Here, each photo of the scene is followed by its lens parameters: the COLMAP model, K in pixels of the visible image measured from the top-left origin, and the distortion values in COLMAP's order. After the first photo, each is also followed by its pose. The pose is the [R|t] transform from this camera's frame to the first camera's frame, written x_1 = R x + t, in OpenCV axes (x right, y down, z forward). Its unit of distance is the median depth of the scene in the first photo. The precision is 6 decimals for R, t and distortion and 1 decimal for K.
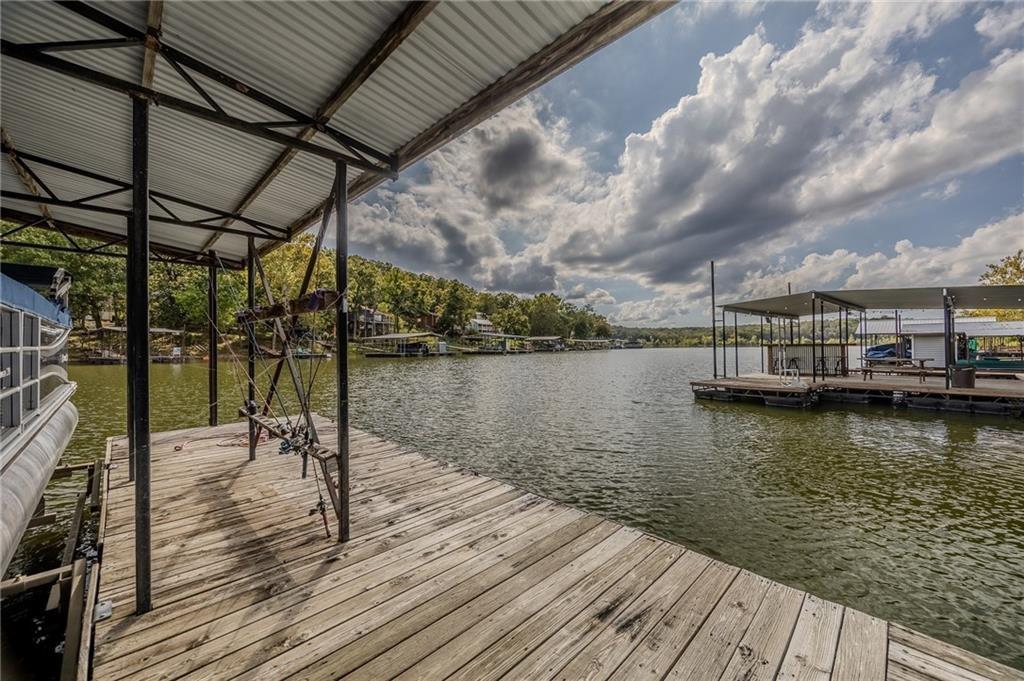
lens RADIAL K [[391.8, 0, 514.2], [0, 391.8, 350.9], [0, 0, 1]] dist [0.013665, -0.000369]
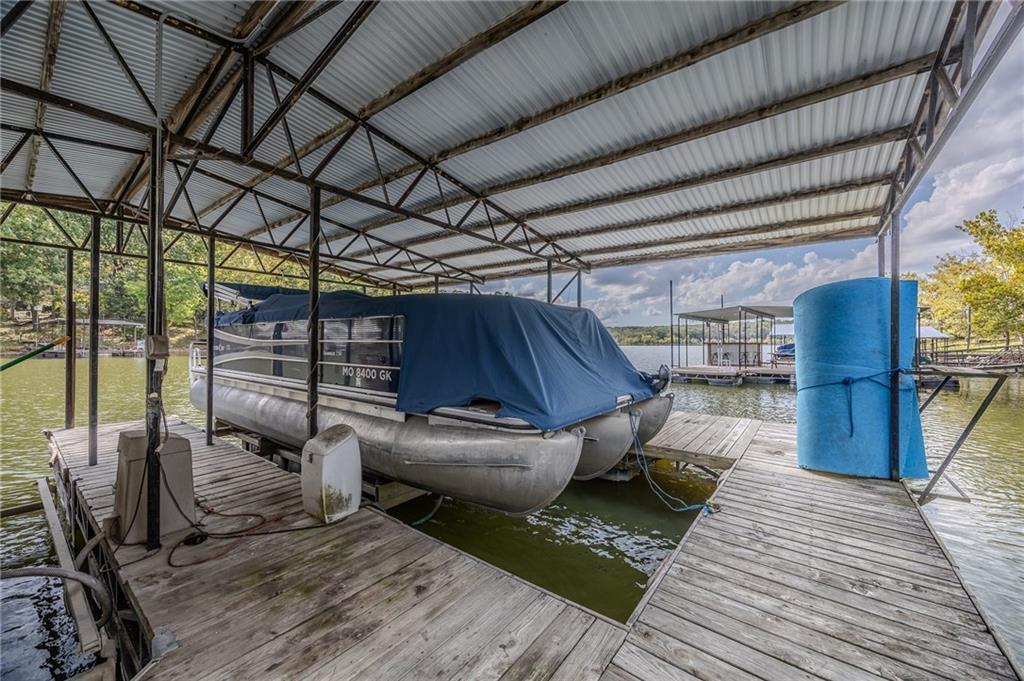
lens RADIAL K [[391.8, 0, 511.5], [0, 391.8, 350.0], [0, 0, 1]] dist [0.013665, -0.000369]
pose [[0.991680, 0.006827, 0.128543, -0.067242], [-0.007579, 0.999957, 0.005366, 0.001791], [-0.128501, -0.006296, 0.991689, -0.084447]]
